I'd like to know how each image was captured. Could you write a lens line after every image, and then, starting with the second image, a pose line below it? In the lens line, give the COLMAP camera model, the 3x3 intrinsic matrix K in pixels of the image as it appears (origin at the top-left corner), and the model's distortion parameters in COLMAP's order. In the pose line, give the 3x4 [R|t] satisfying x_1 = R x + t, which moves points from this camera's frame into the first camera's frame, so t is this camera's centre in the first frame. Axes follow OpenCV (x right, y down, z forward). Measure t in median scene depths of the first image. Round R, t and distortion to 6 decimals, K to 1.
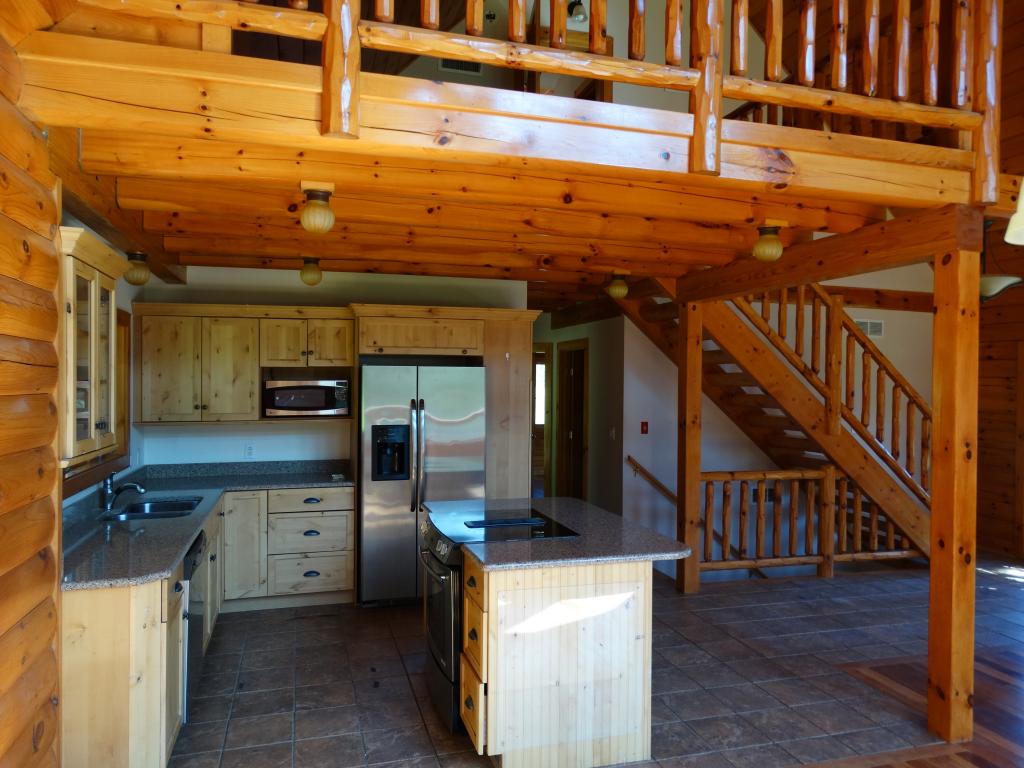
lens RADIAL K [[724.9, 0, 513.5], [0, 724.9, 381.1], [0, 0, 1]] dist [-0.003451, 0.006414]
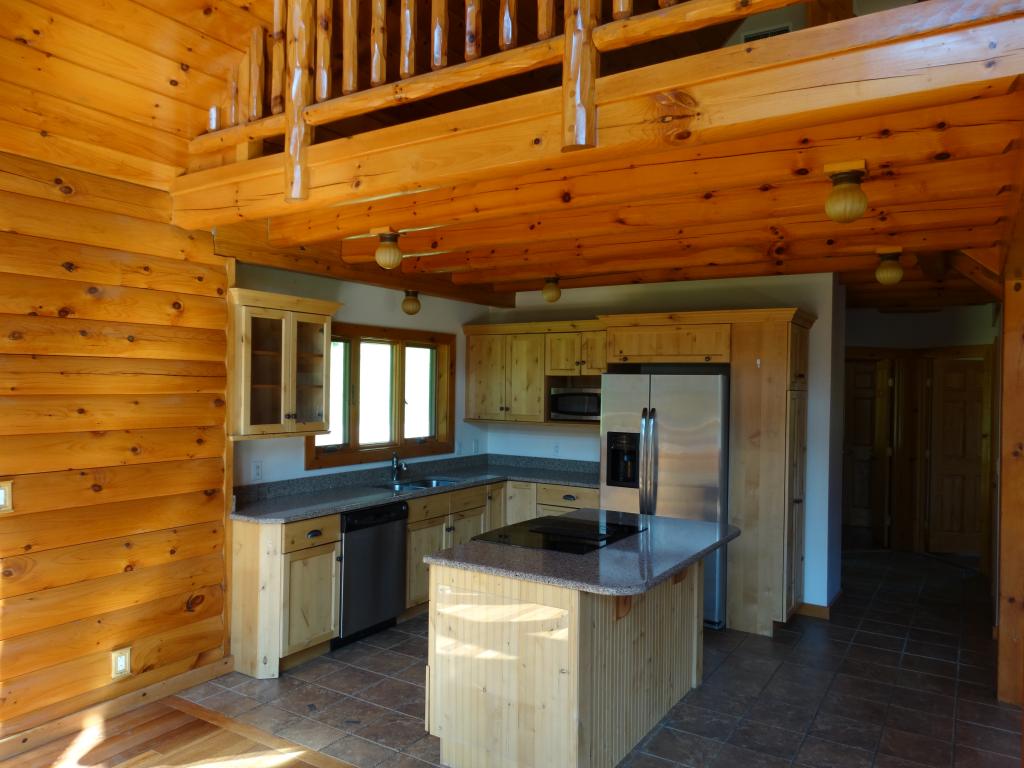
lens RADIAL K [[719.8, 0, 508.9], [0, 719.8, 381.5], [0, 0, 1]] dist [-0.003762, 0.002188]
pose [[0.651614, 0.002756, -0.758546, 0.486427], [-0.012292, 0.999900, -0.006926, -0.001905], [0.758451, 0.013837, 0.651583, 0.215597]]
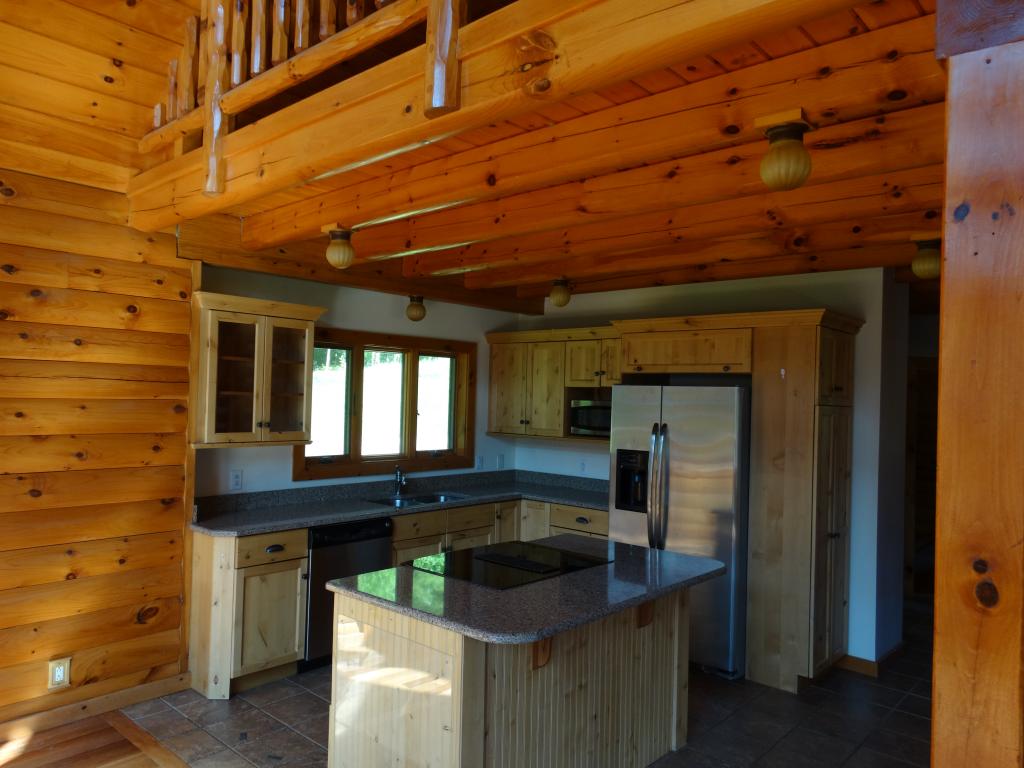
lens RADIAL K [[718.3, 0, 511.1], [0, 718.3, 381.6], [0, 0, 1]] dist [-0.001064, 0.001908]
pose [[0.519661, -0.007830, -0.854337, 0.519261], [-0.024978, 0.999391, -0.024352, 0.000240], [0.854007, 0.033994, 0.519149, 0.389816]]
